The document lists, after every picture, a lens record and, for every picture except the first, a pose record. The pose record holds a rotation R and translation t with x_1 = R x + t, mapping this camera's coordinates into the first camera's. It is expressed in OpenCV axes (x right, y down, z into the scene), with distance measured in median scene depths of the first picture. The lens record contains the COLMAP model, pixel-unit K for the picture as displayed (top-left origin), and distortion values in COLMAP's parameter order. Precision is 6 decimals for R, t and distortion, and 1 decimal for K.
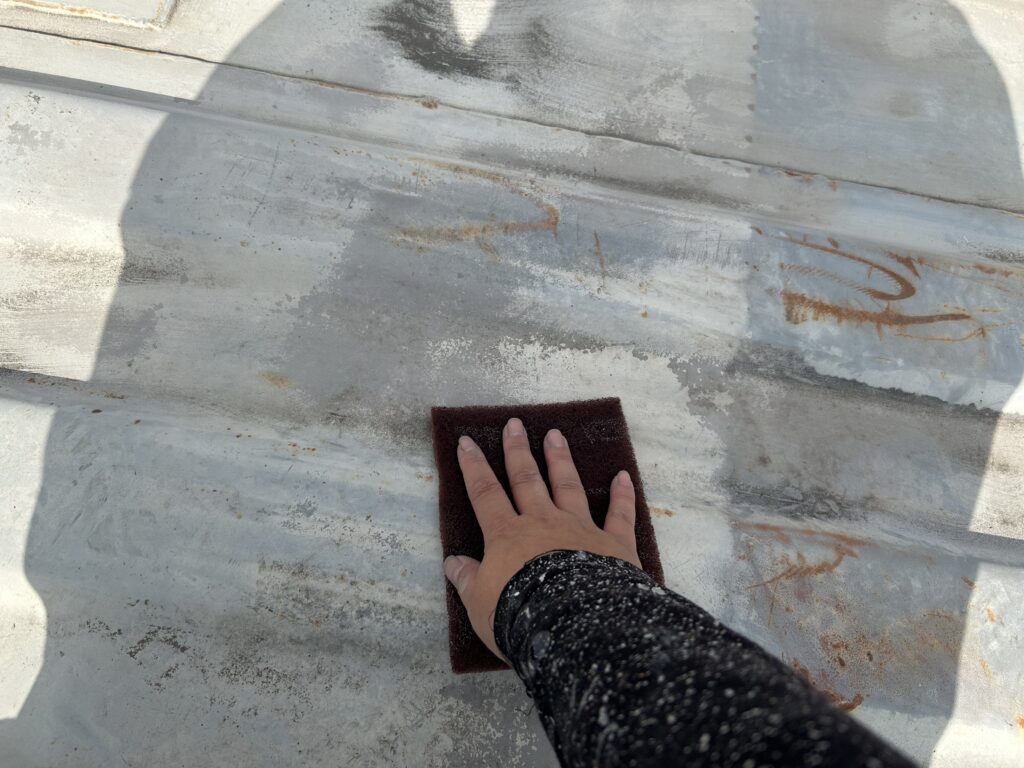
lens RADIAL K [[775.3, 0, 512.0], [0, 775.3, 384.0], [0, 0, 1]] dist [0.096740, -0.122457]
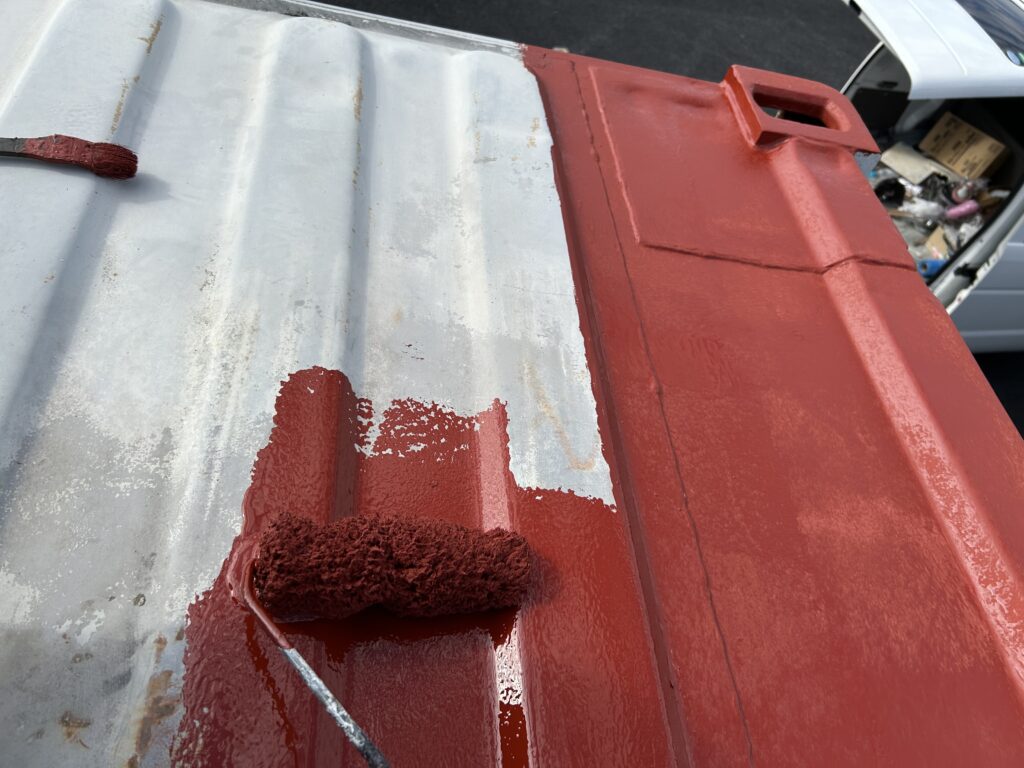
lens RADIAL K [[775.3, 0, 512.0], [0, 775.3, 384.0], [0, 0, 1]] dist [0.096740, -0.122457]
pose [[0.249363, 0.719733, -0.647922, 0.713851], [-0.957589, 0.283000, -0.054177, -0.089251], [0.144369, 0.633952, 0.759778, 0.040949]]
